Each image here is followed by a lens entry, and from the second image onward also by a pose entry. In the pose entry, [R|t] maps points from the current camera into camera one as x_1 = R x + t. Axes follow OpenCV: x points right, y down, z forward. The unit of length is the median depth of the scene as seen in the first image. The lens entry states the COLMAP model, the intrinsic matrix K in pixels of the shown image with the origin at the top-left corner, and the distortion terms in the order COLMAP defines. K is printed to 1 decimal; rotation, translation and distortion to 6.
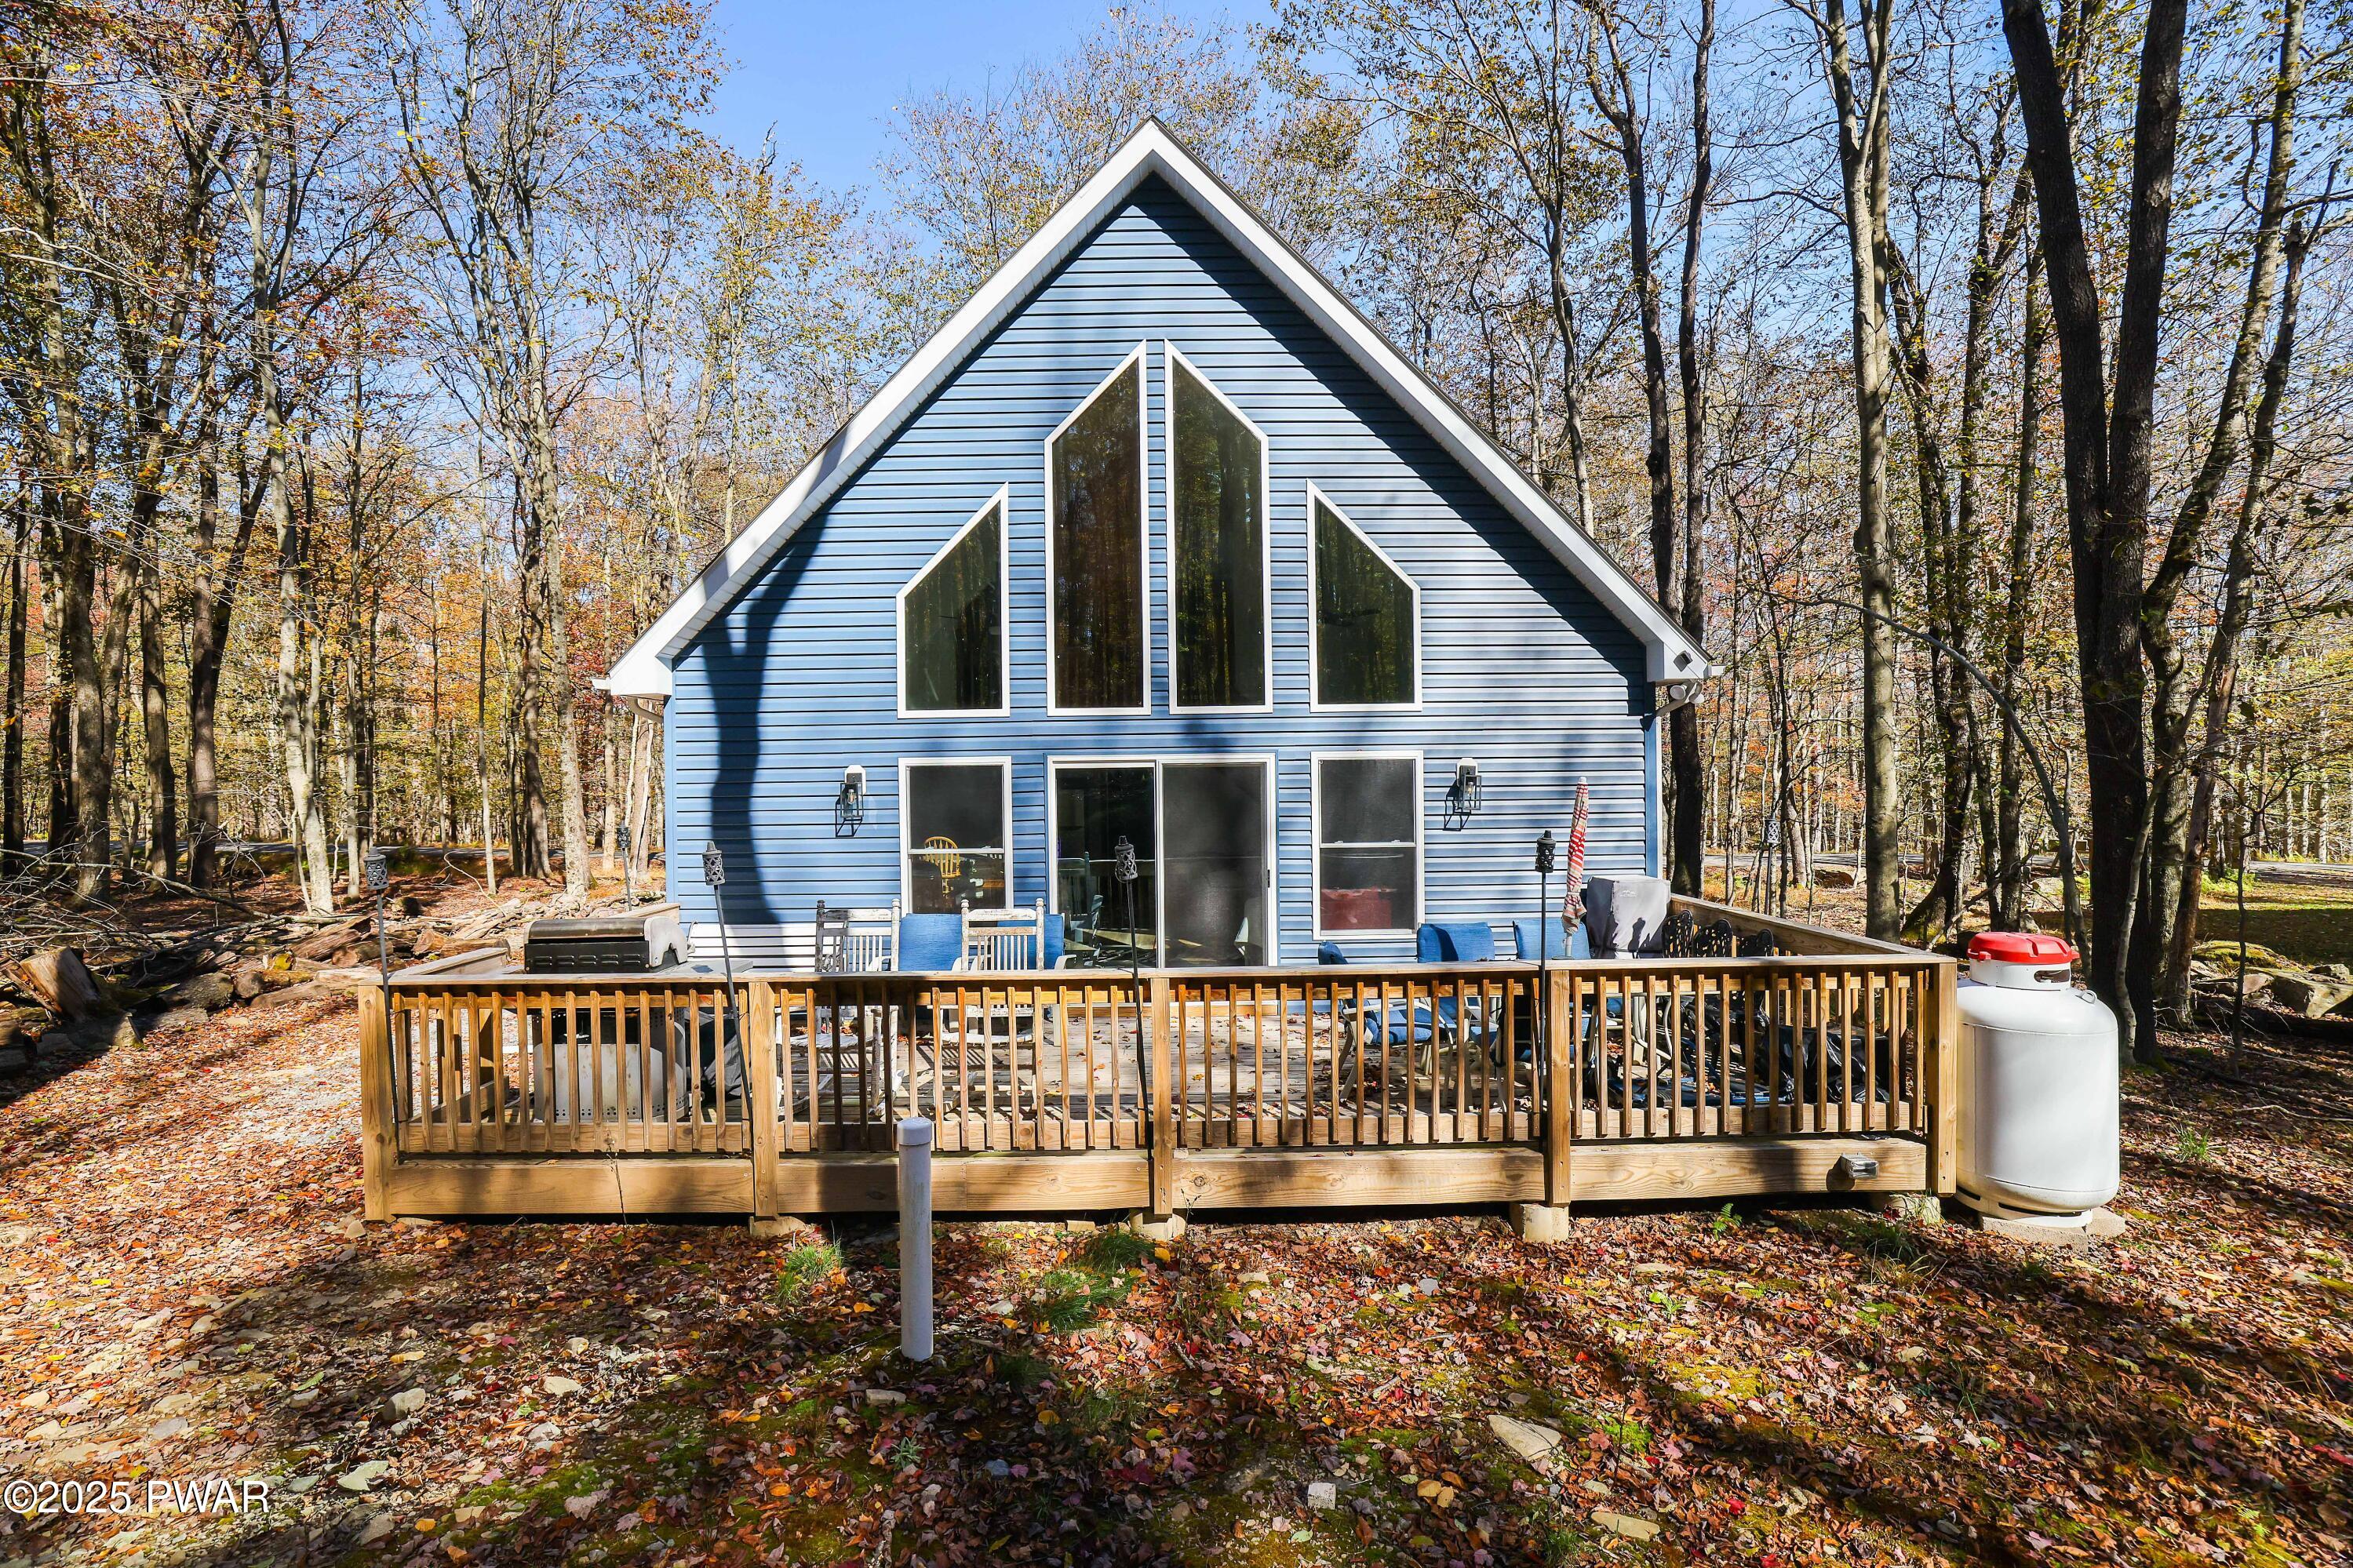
lens RADIAL K [[1006.2, 0, 1183.8], [0, 1006.2, 738.3], [0, 0, 1]] dist [-0.002130, -0.000317]
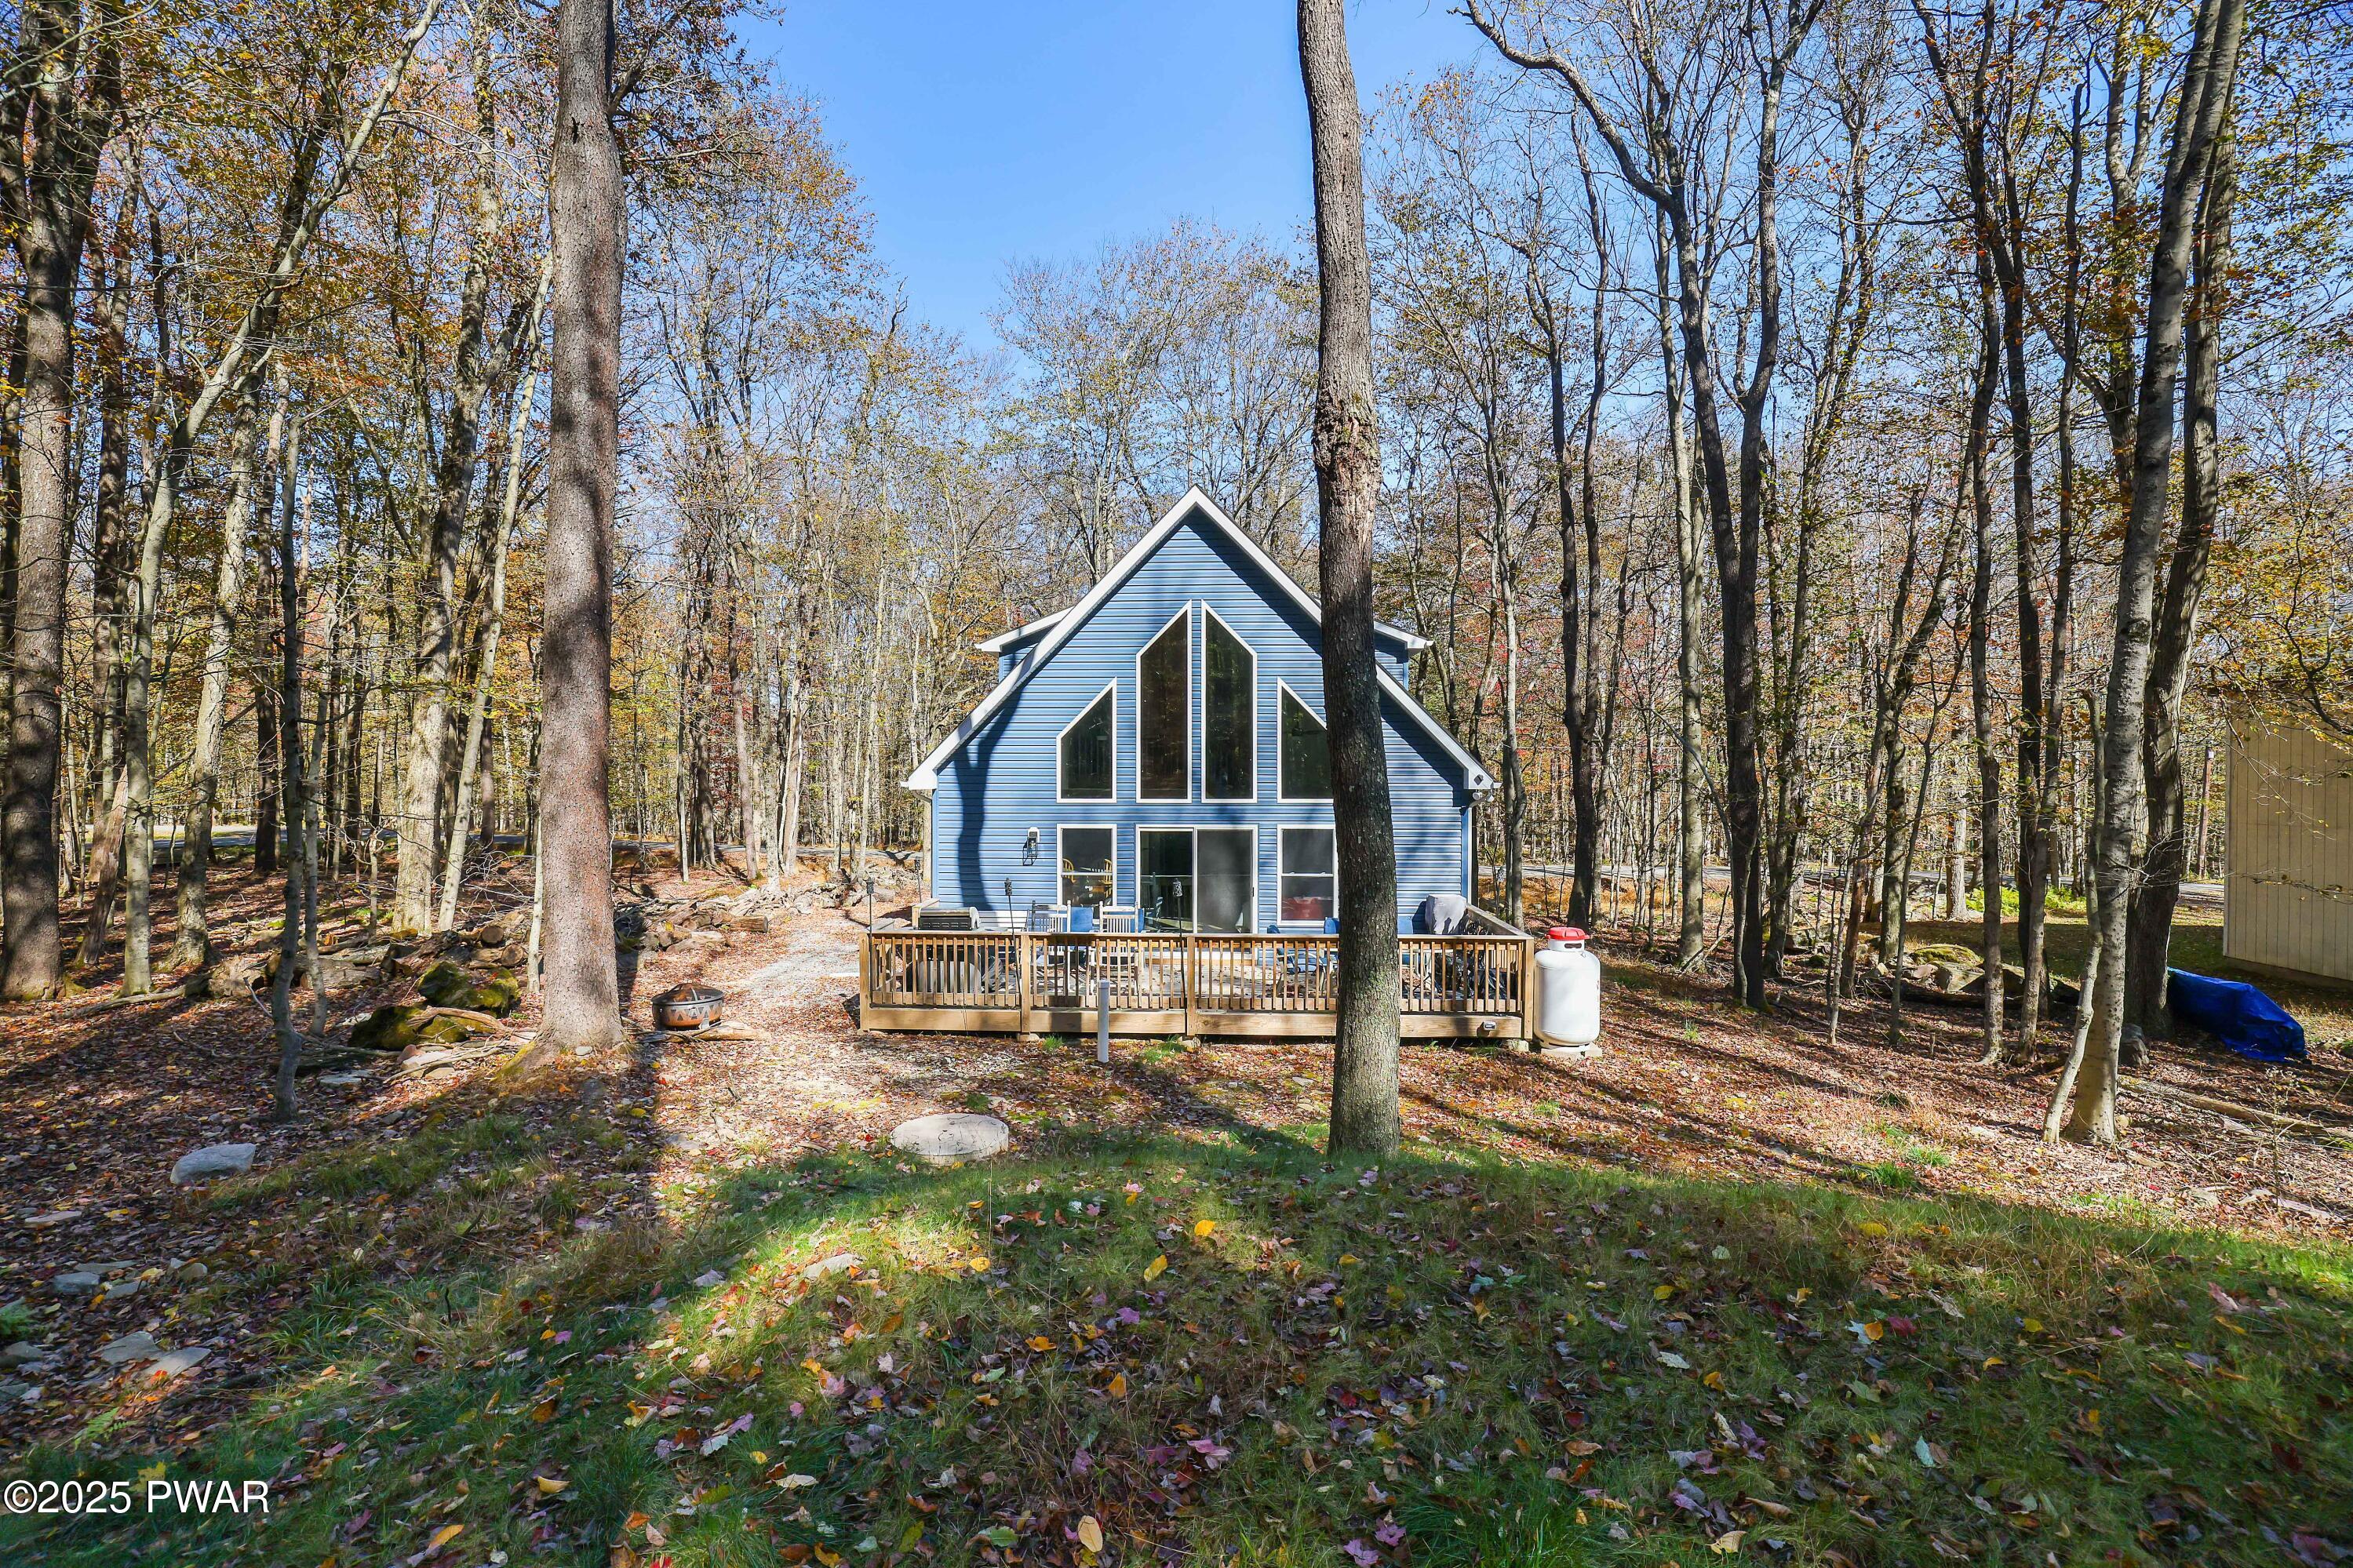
lens RADIAL K [[1006.2, 0, 1183.8], [0, 1006.2, 738.3], [0, 0, 1]] dist [-0.002130, -0.000317]
pose [[0.998616, 0.013372, -0.050861, 0.046095], [-0.012958, 0.999880, 0.008463, -0.158244], [0.050968, -0.007792, 0.998670, -0.858963]]
